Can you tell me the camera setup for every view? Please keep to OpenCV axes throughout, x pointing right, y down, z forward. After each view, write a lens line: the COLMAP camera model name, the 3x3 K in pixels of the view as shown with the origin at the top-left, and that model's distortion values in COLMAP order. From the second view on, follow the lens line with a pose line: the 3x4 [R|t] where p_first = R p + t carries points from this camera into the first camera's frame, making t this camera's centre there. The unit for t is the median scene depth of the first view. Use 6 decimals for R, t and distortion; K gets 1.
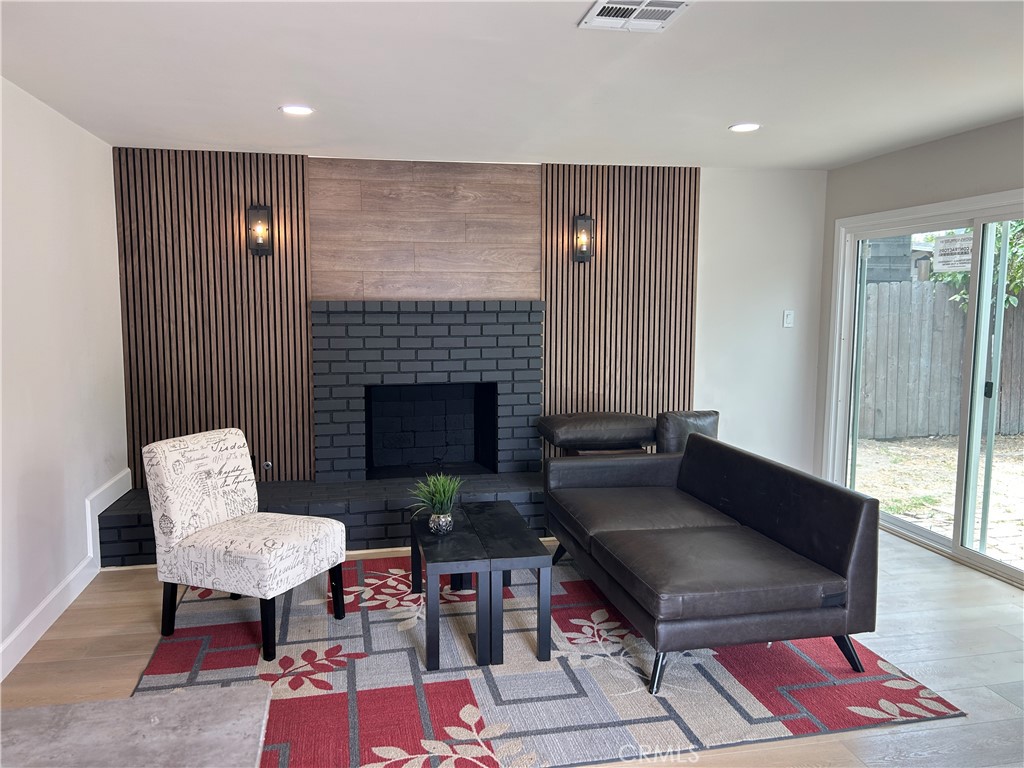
lens RADIAL K [[767.7, 0, 505.4], [0, 767.7, 380.3], [0, 0, 1]] dist [0.056361, -0.072812]
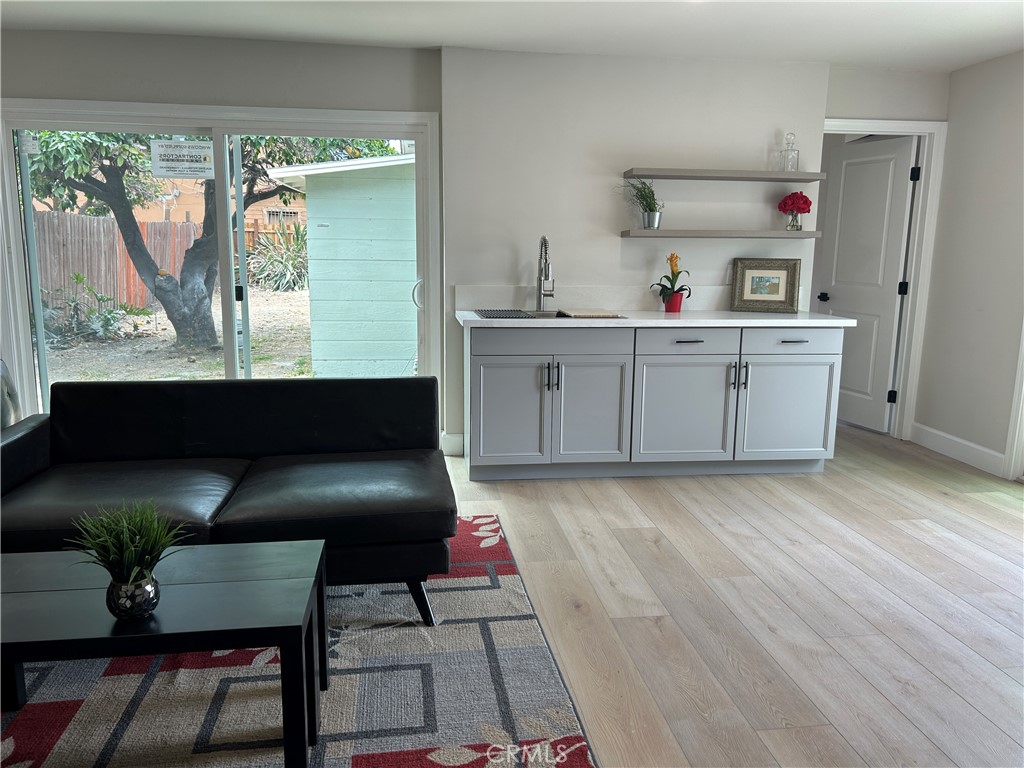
lens RADIAL K [[767.7, 0, 505.4], [0, 767.7, 380.3], [0, 0, 1]] dist [0.056361, -0.072812]
pose [[0.071279, -0.180739, 0.980945, -0.618473], [0.095717, 0.980147, 0.173637, -0.028767], [-0.992853, 0.081517, 0.087164, 0.774692]]
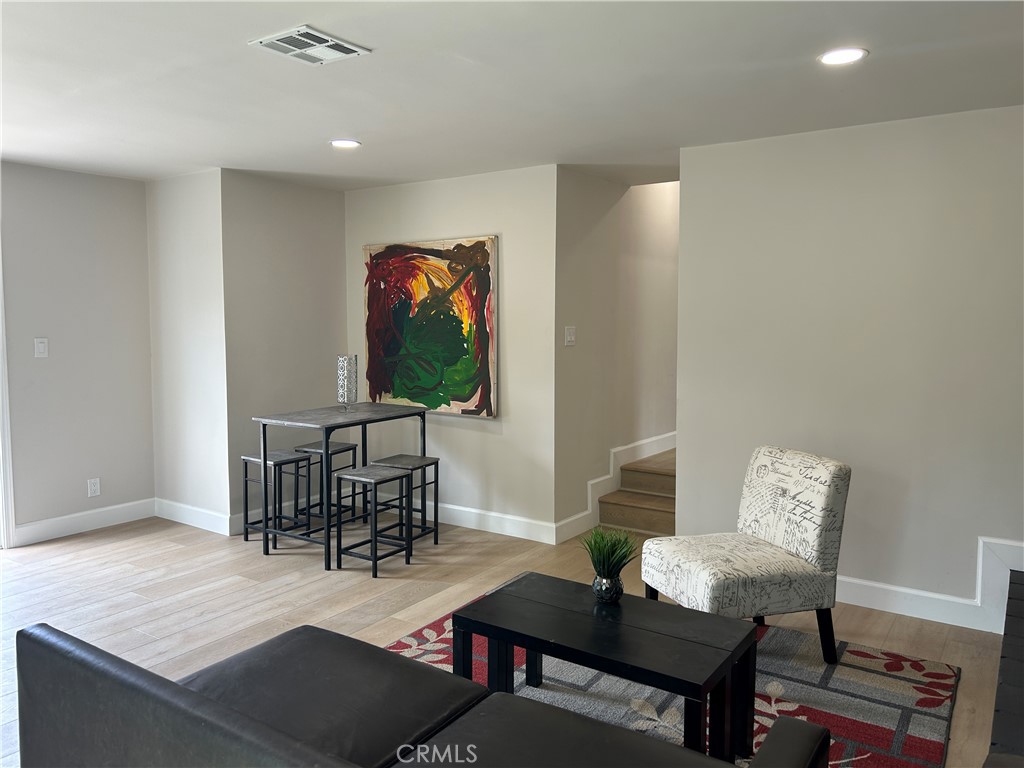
lens RADIAL K [[772.2, 0, 511.7], [0, 772.2, 372.1], [0, 0, 1]] dist [0.005049, 0.001570]
pose [[-0.719218, 0.045307, -0.693306, 0.593740], [-0.075298, 0.986911, 0.142606, -0.157924], [0.690692, 0.154769, -0.706393, 1.629099]]
